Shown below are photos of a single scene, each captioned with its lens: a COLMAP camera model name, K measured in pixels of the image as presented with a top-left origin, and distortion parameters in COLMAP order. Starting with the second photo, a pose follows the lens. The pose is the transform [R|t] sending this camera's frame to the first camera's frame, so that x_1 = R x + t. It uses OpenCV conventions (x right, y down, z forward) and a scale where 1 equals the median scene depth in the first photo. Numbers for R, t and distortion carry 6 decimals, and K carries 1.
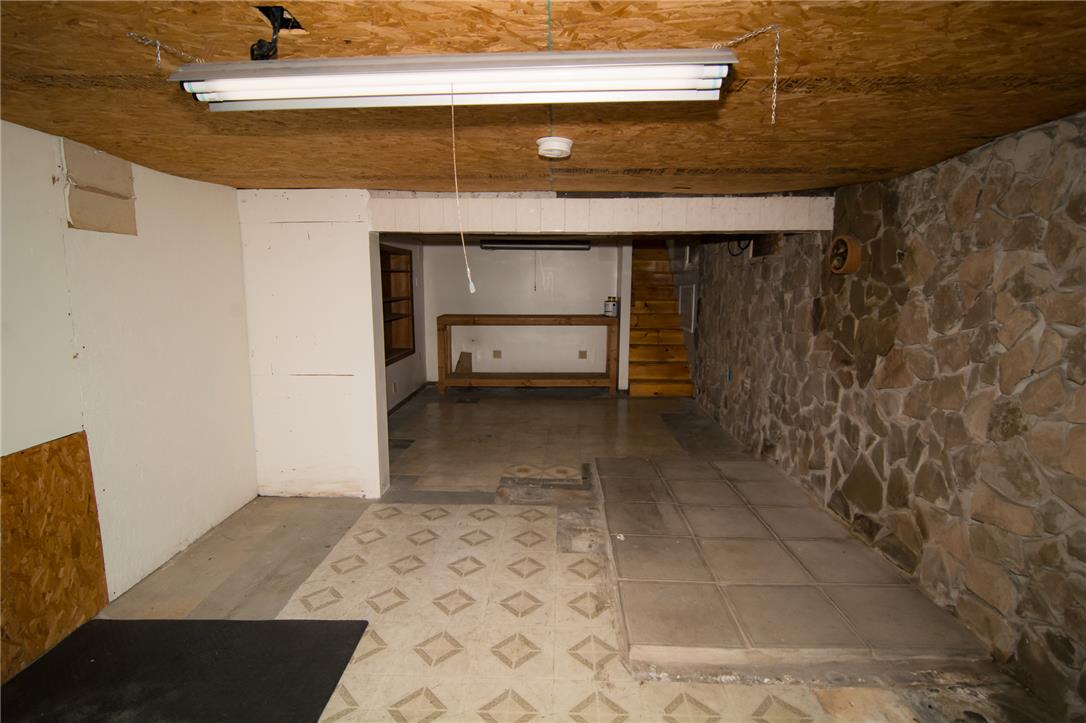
lens RADIAL K [[521.9, 0, 548.2], [0, 521.9, 357.0], [0, 0, 1]] dist [-0.005072, -0.012436]
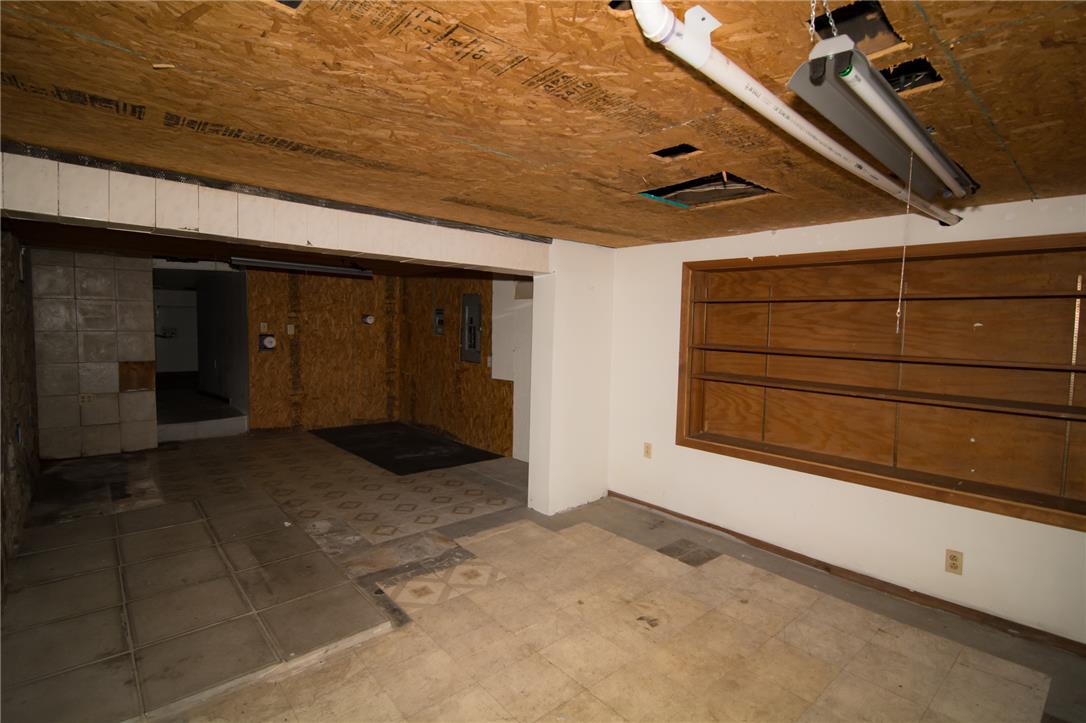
lens RADIAL K [[521.9, 0, 548.2], [0, 521.9, 357.0], [0, 0, 1]] dist [-0.005072, -0.012436]
pose [[-0.724010, 0.031754, -0.689058, 0.404003], [-0.115863, 0.979149, 0.166863, -0.236769], [0.679989, 0.200647, -0.705235, 1.691691]]
